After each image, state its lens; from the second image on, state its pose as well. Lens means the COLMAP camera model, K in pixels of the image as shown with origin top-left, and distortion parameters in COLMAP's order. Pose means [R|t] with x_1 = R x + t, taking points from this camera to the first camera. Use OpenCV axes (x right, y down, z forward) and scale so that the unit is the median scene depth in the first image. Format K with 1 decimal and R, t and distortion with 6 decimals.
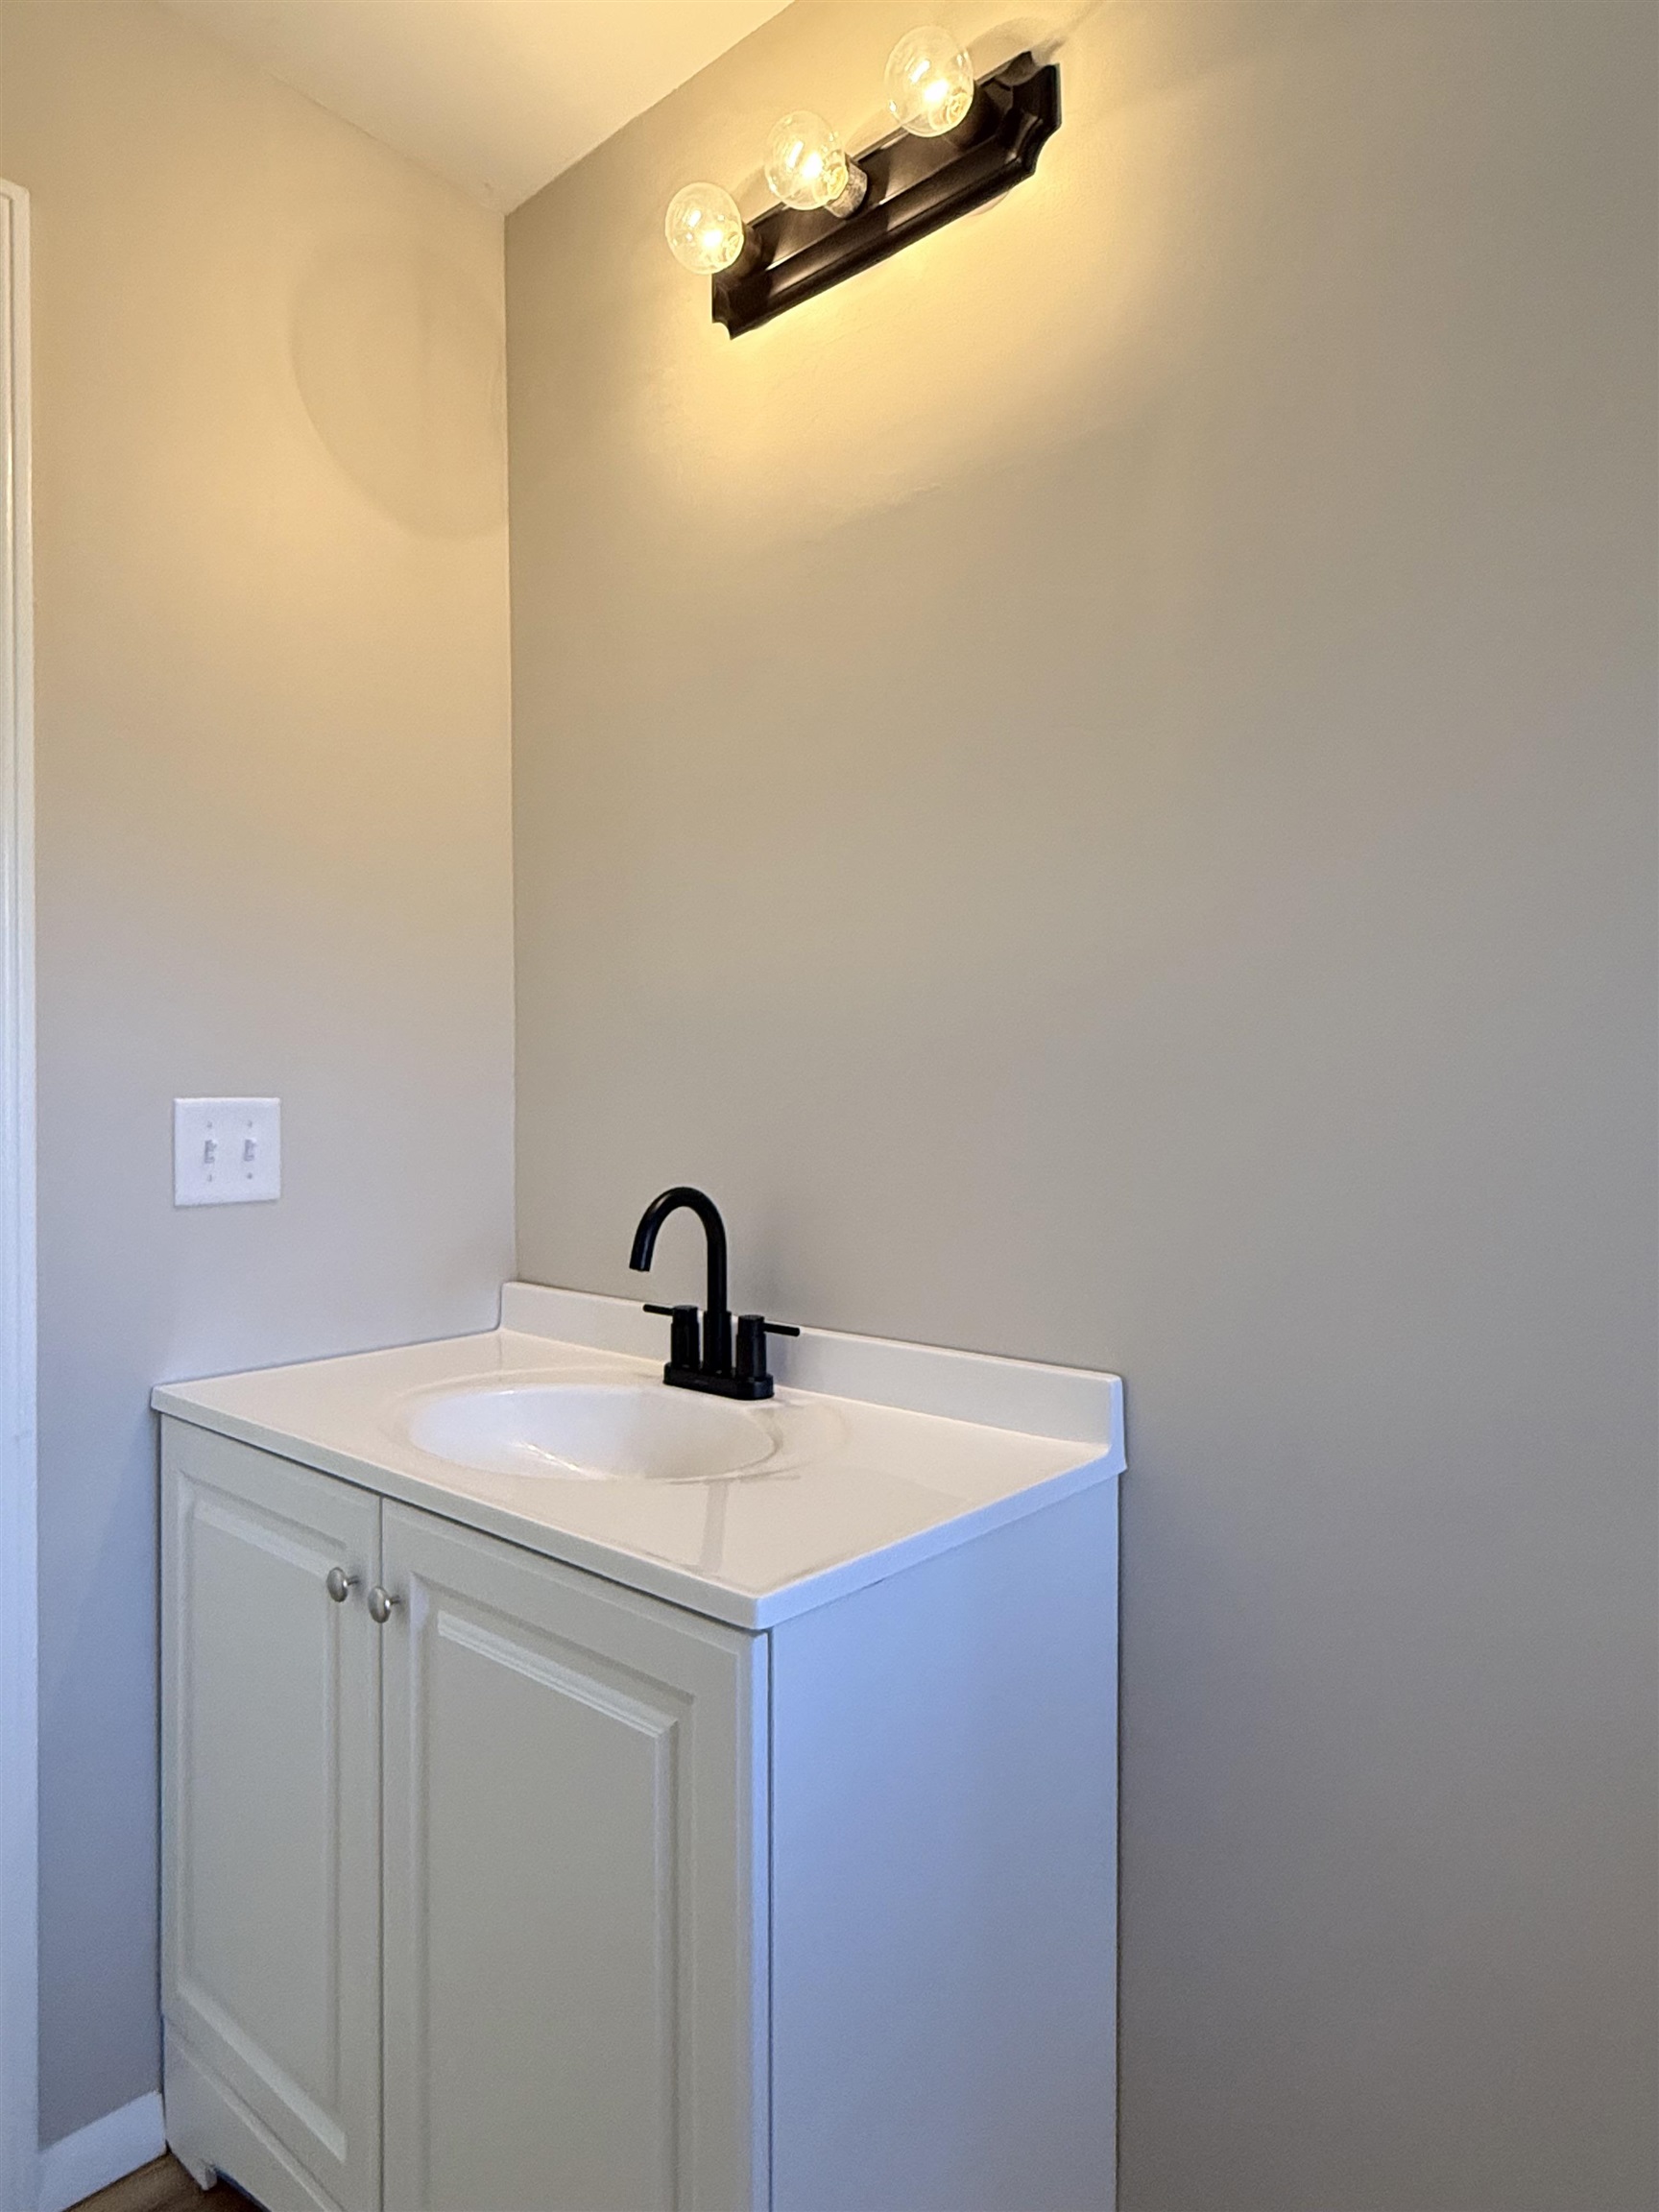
lens RADIAL K [[1296.9, 0, 829.5], [0, 1296.9, 1106.0], [0, 0, 1]] dist [0.001533, -0.000209]
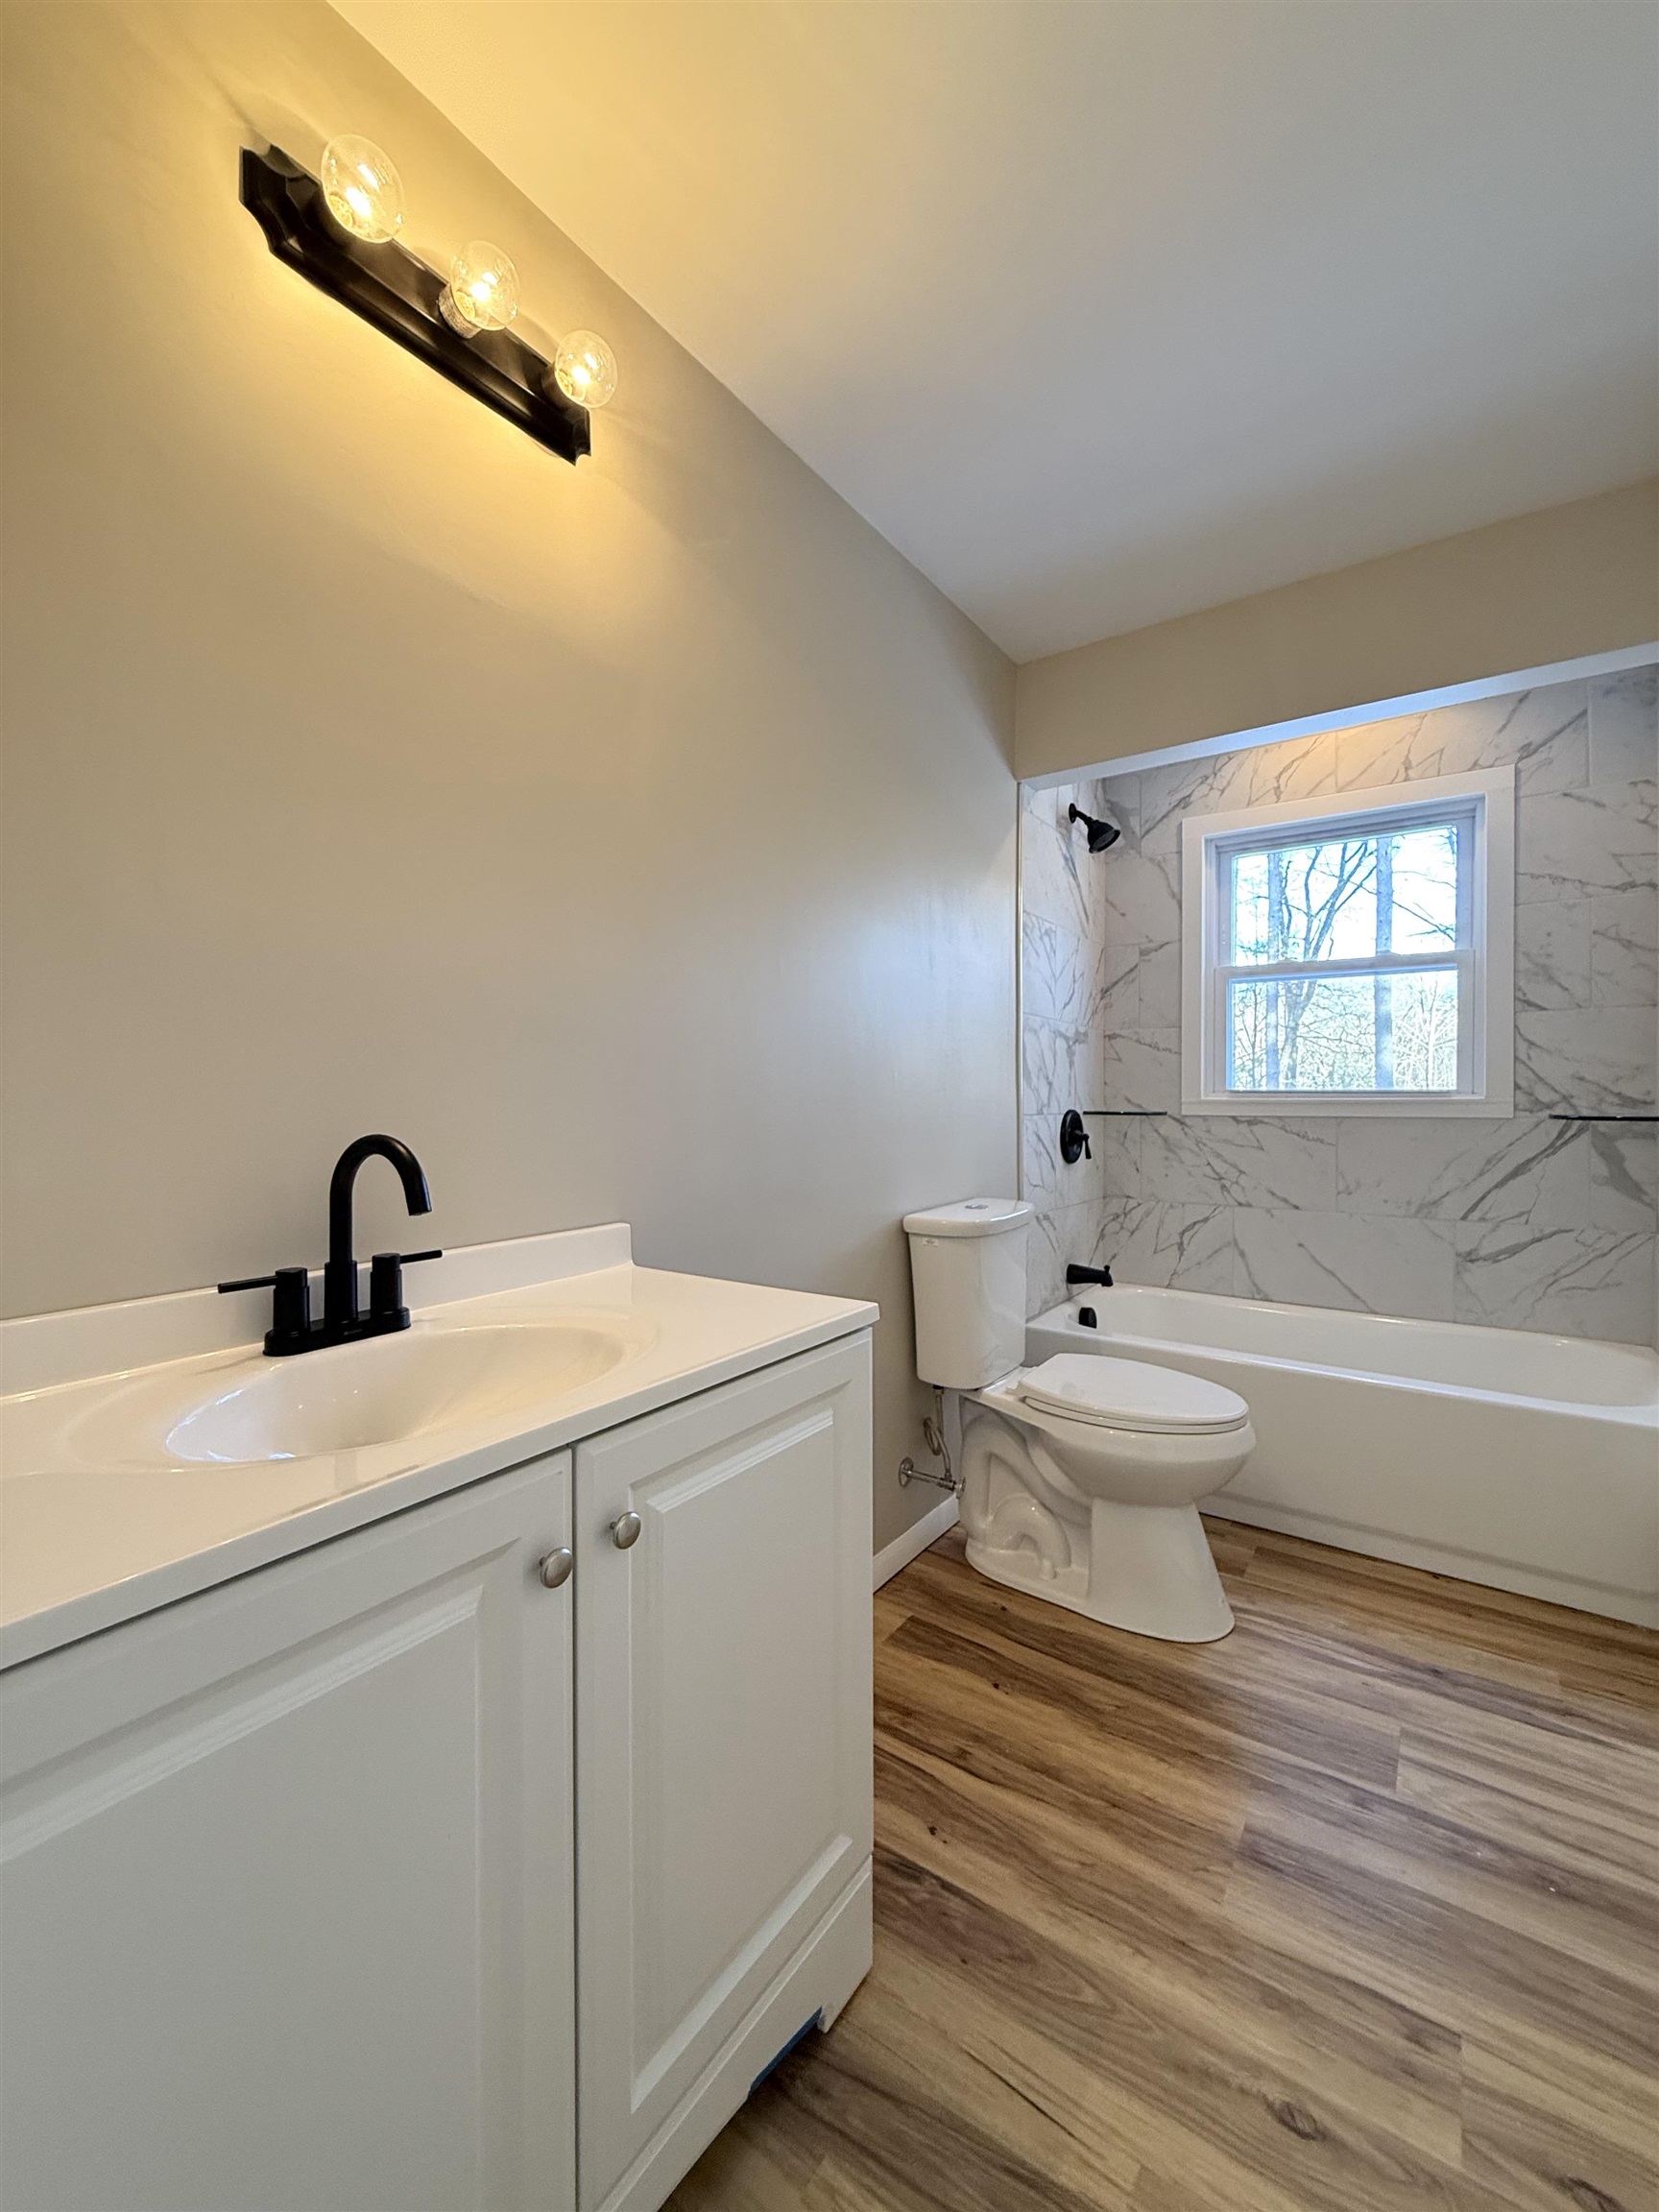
lens RADIAL K [[880.8, 0, 829.5], [0, 880.8, 1106.0], [0, 0, 1]] dist [-0.000613, -0.000446]
pose [[-0.091433, -0.015409, 0.995692, -0.829882], [0.002924, 0.999872, 0.015742, 0.028880], [-0.995807, 0.004350, -0.091376, 0.710583]]
